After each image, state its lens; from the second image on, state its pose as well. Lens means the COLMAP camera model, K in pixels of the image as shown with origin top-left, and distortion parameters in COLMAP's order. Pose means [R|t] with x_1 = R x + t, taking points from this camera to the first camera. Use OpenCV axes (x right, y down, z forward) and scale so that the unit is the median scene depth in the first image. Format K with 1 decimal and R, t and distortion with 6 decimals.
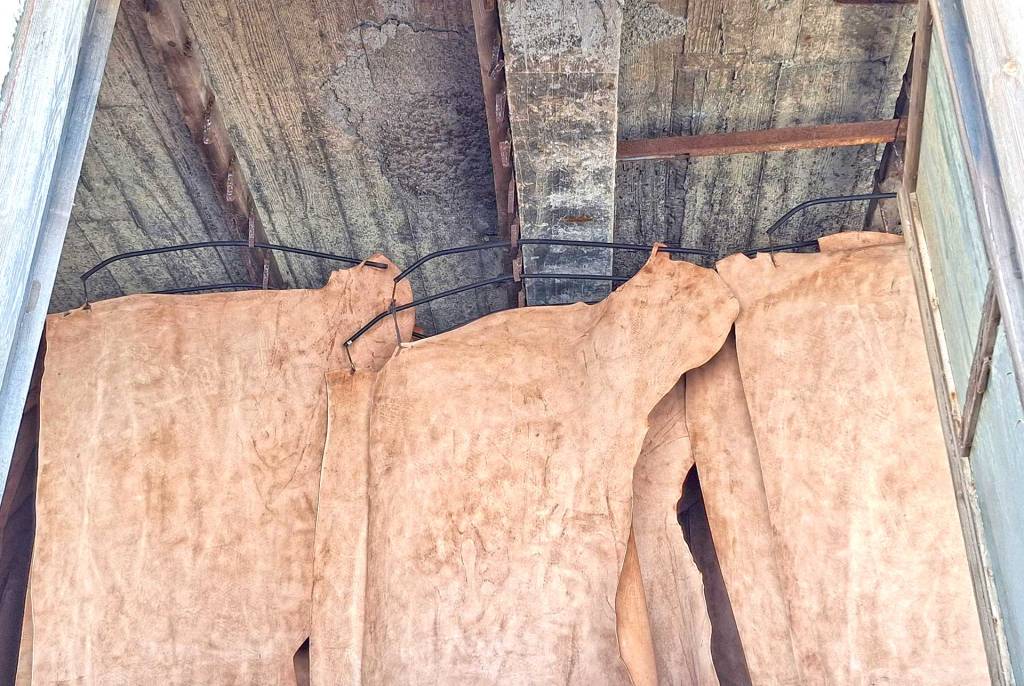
lens RADIAL K [[1162.1, 0, 512.0], [0, 1162.1, 343.0], [0, 0, 1]] dist [0.201333, -0.710331]
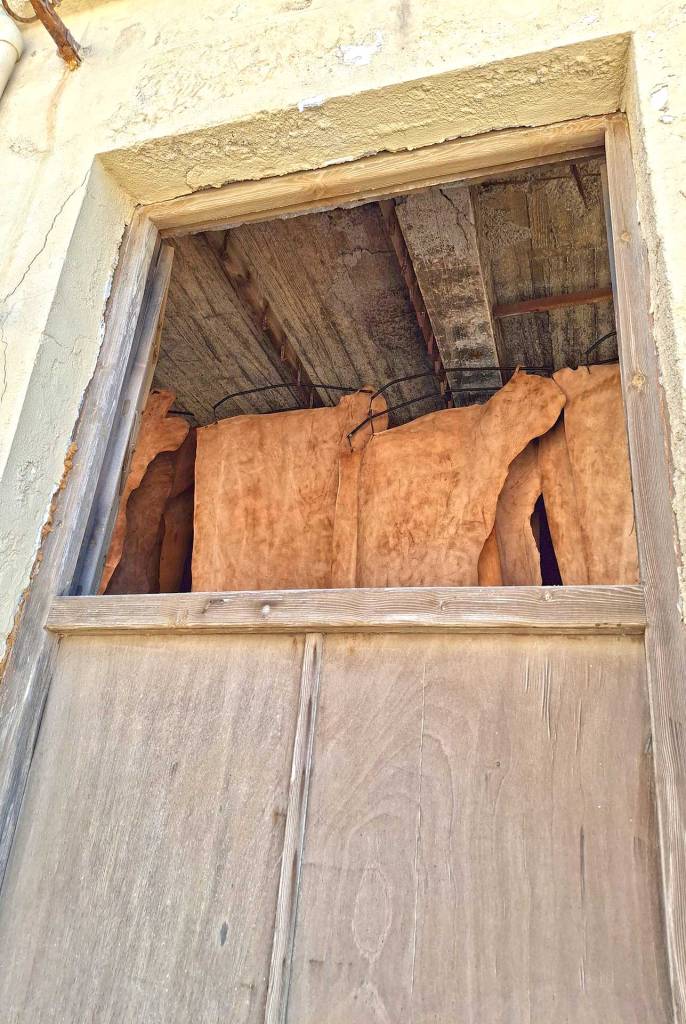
lens RADIAL K [[671.5, 0, 343.0], [0, 671.5, 512.0], [0, 0, 1]] dist [0.044636, -0.001982]
pose [[0.974270, -0.026973, -0.223764, 0.092422], [0.049654, 0.994107, 0.096362, 0.020342], [0.219846, -0.104993, 0.969868, -0.033815]]
